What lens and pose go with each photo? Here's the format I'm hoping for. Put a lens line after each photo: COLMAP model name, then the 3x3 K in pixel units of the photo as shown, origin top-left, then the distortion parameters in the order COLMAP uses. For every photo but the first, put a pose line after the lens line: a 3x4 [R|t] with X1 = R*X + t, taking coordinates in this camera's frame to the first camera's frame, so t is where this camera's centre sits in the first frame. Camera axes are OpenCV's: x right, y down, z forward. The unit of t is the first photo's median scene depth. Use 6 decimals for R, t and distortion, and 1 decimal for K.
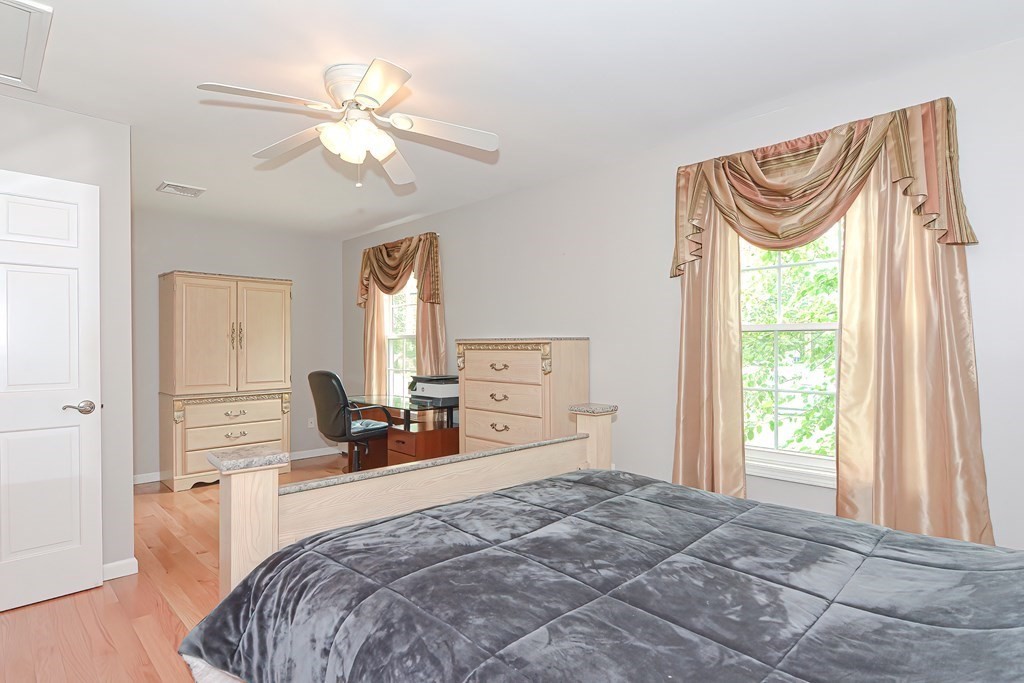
lens RADIAL K [[524.8, 0, 517.4], [0, 524.8, 344.9], [0, 0, 1]] dist [-0.001209, -0.001682]
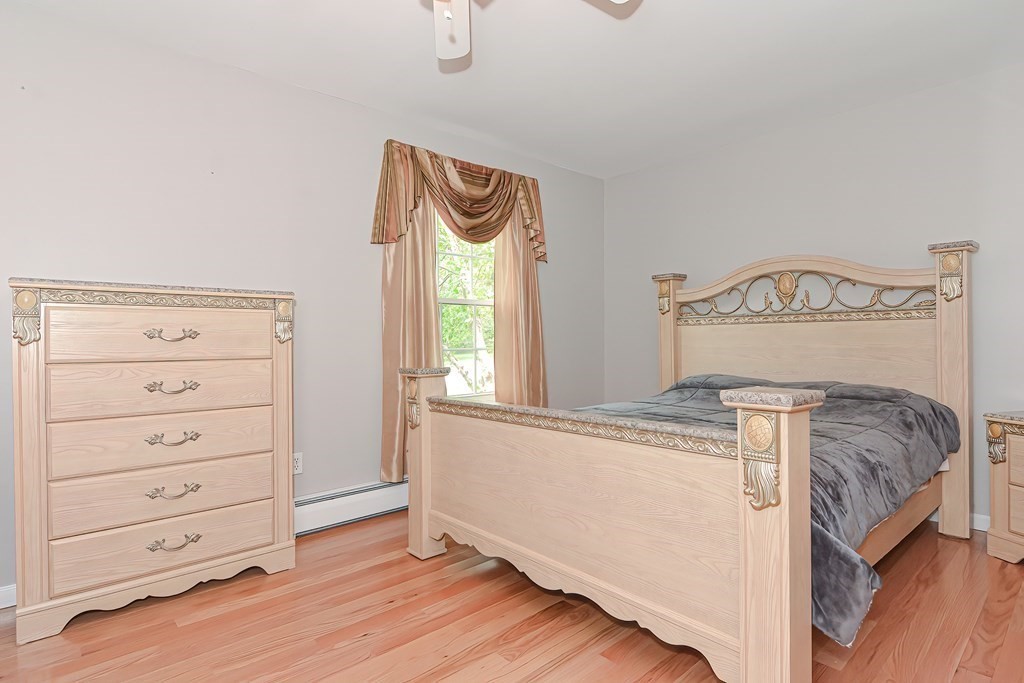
lens RADIAL K [[524.8, 0, 517.4], [0, 524.8, 344.9], [0, 0, 1]] dist [-0.001209, -0.001682]
pose [[0.058027, -0.003102, 0.998310, -0.613294], [0.004978, 0.999984, 0.002817, 0.054829], [-0.998303, 0.004807, 0.058041, 0.603685]]
